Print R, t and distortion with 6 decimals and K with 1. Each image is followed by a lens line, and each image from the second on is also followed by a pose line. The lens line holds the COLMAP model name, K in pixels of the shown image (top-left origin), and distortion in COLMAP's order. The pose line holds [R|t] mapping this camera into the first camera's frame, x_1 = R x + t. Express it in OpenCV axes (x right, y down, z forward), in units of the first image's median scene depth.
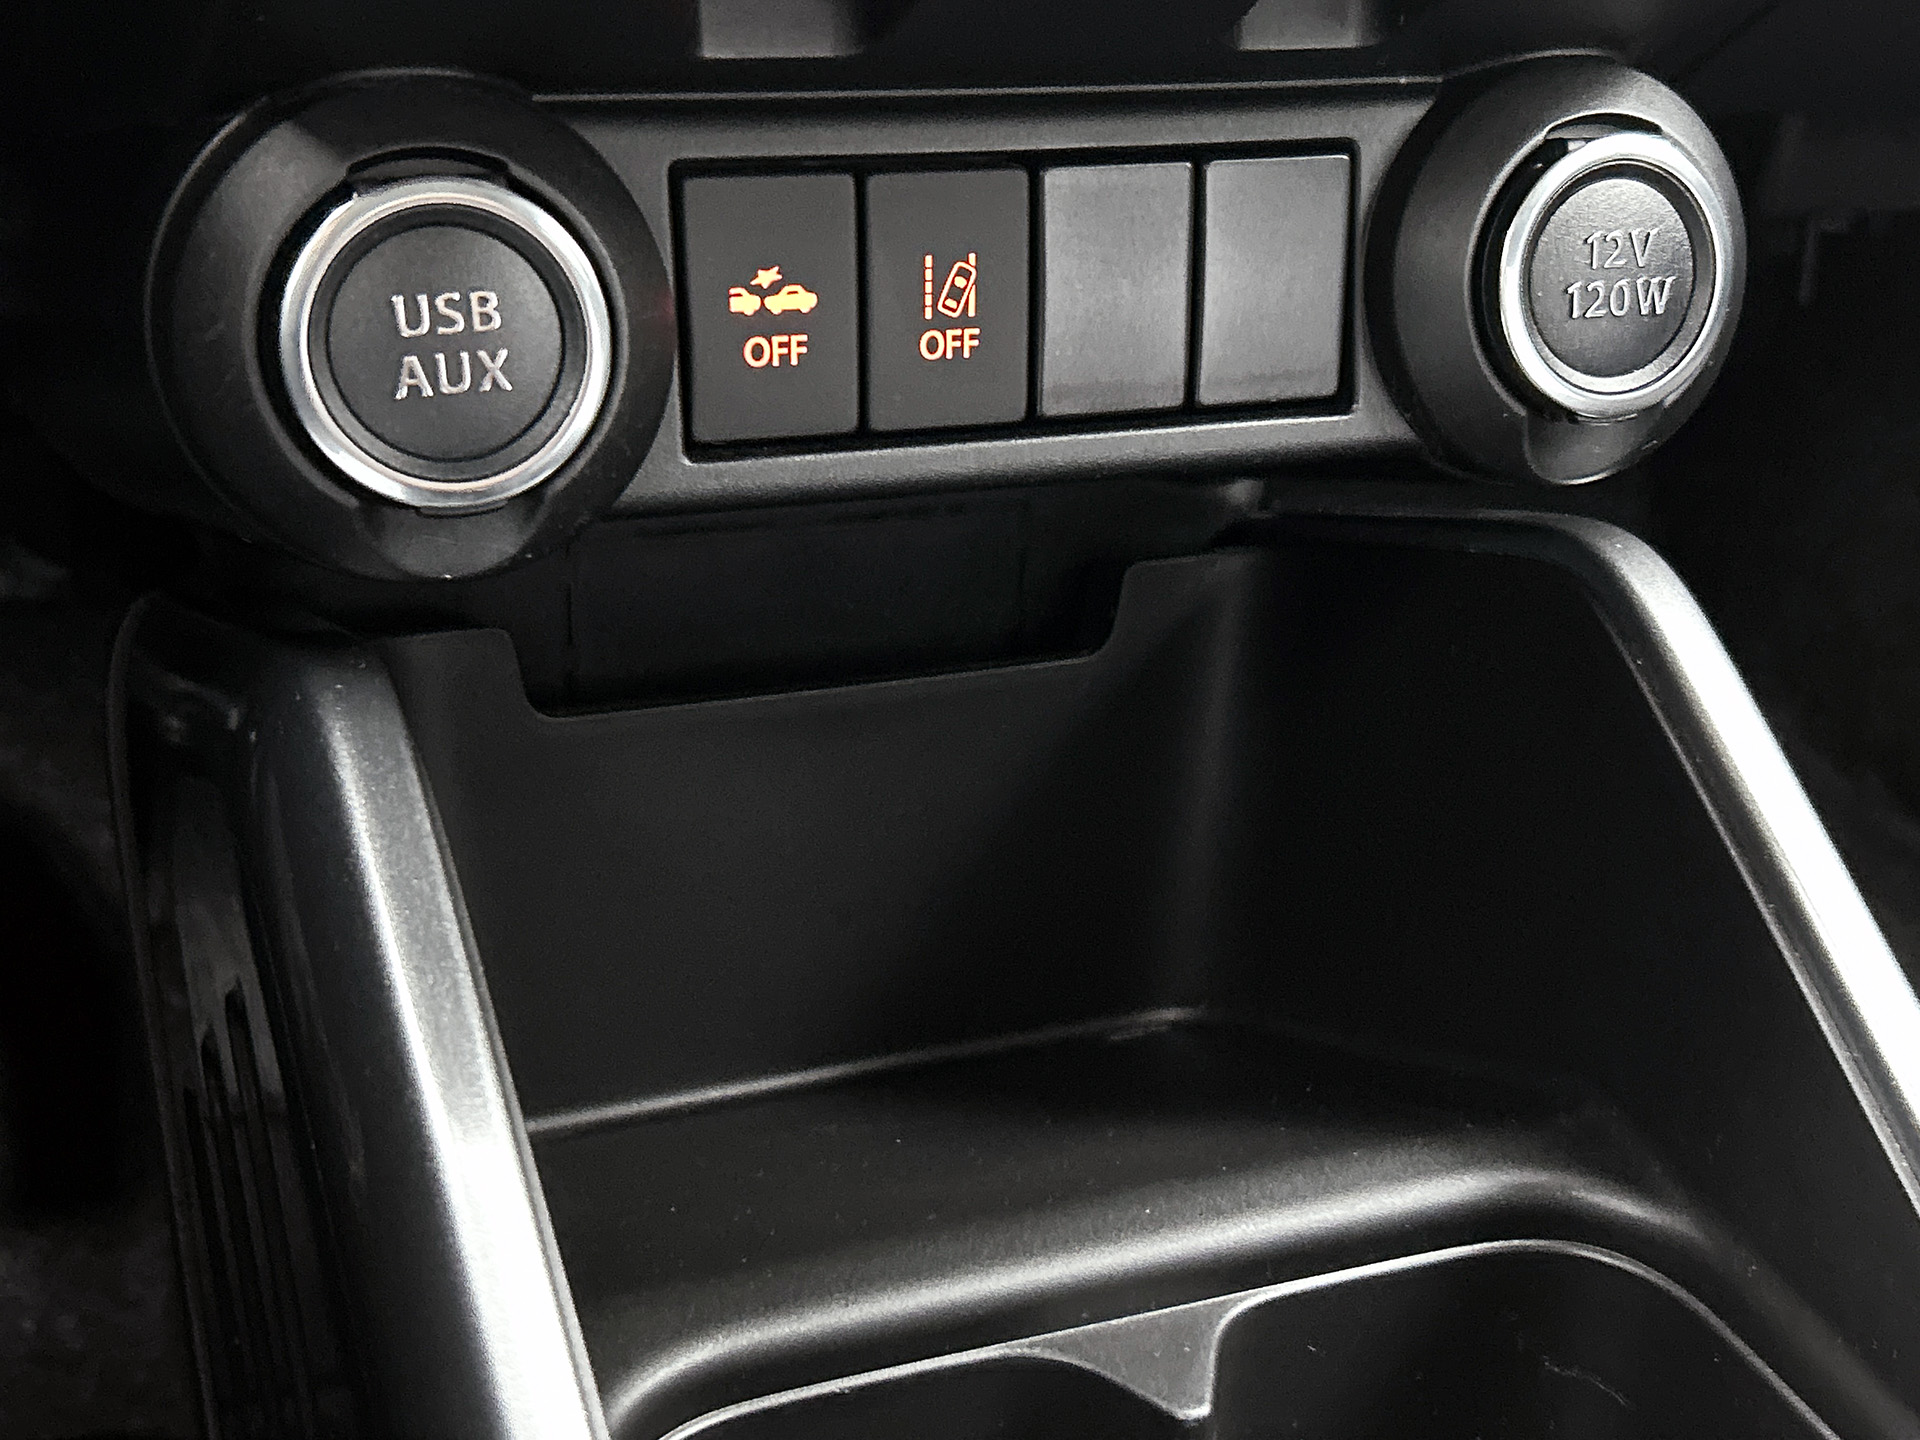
lens RADIAL K [[2521.9, 0, 960.0], [0, 2521.9, 720.0], [0, 0, 1]] dist [0.266677, -1.087585]
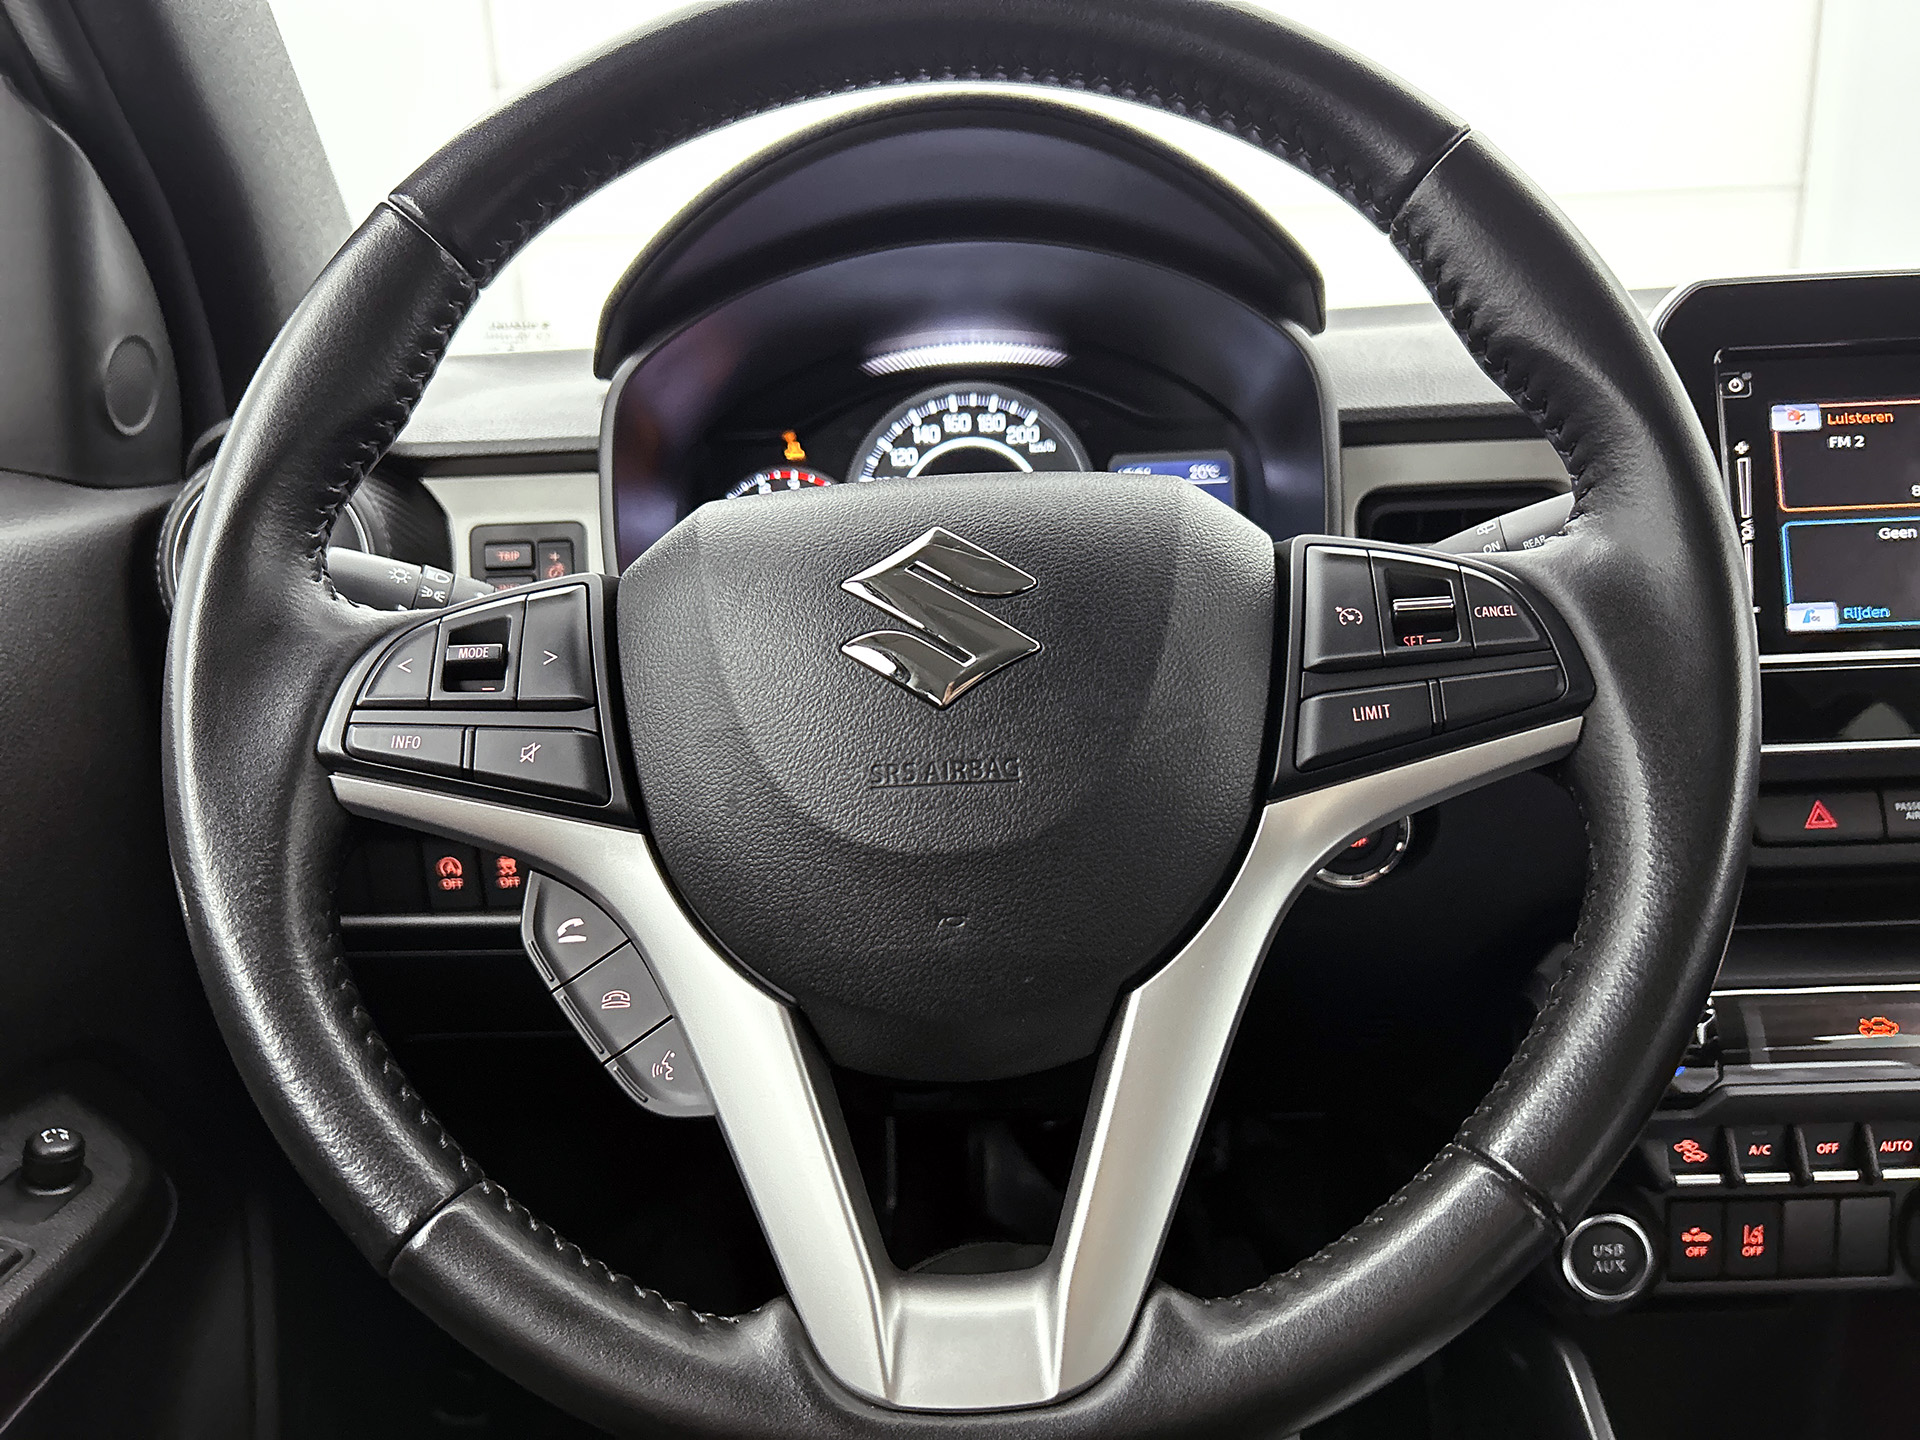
lens RADIAL K [[1505.1, 0, 929.7], [0, 1505.1, 733.7], [0, 0, 1]] dist [0.047223, -0.080327]
pose [[0.917270, 0.007449, -0.398195, -0.206536], [-0.083316, 0.981291, -0.173569, -0.378680], [0.389453, 0.192385, 0.900730, -1.304912]]
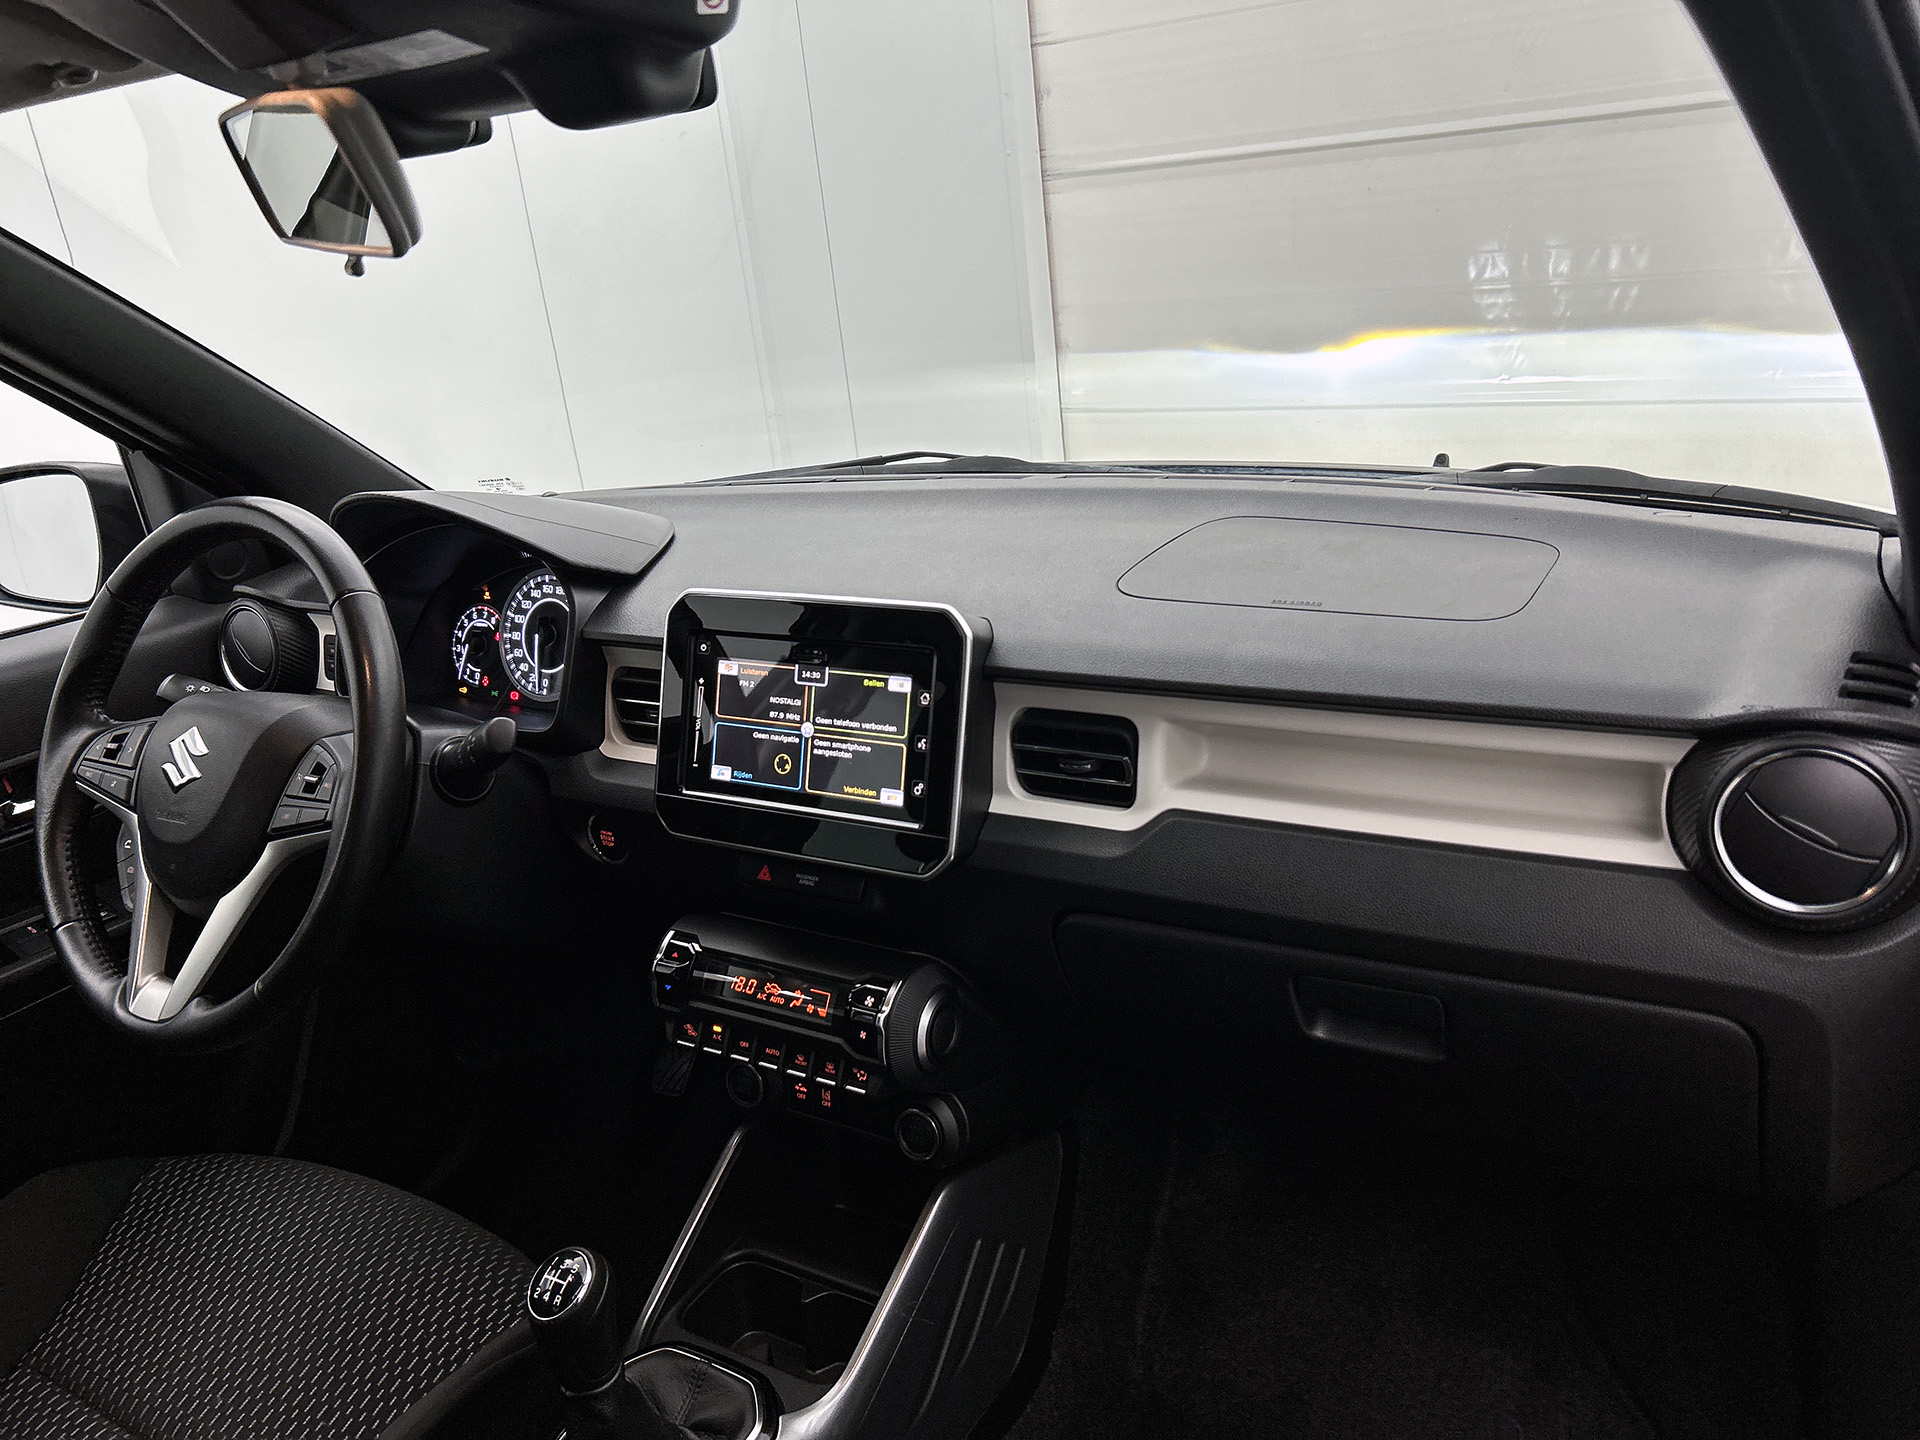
lens RADIAL K [[1495.7, 0, 960.0], [0, 1495.7, 720.0], [0, 0, 1]] dist [0.086852, -0.000891]
pose [[0.598393, 0.159372, -0.785192, 2.768493], [-0.226546, 0.973680, 0.024980, -1.169678], [0.768507, 0.162934, 0.618749, -1.048857]]
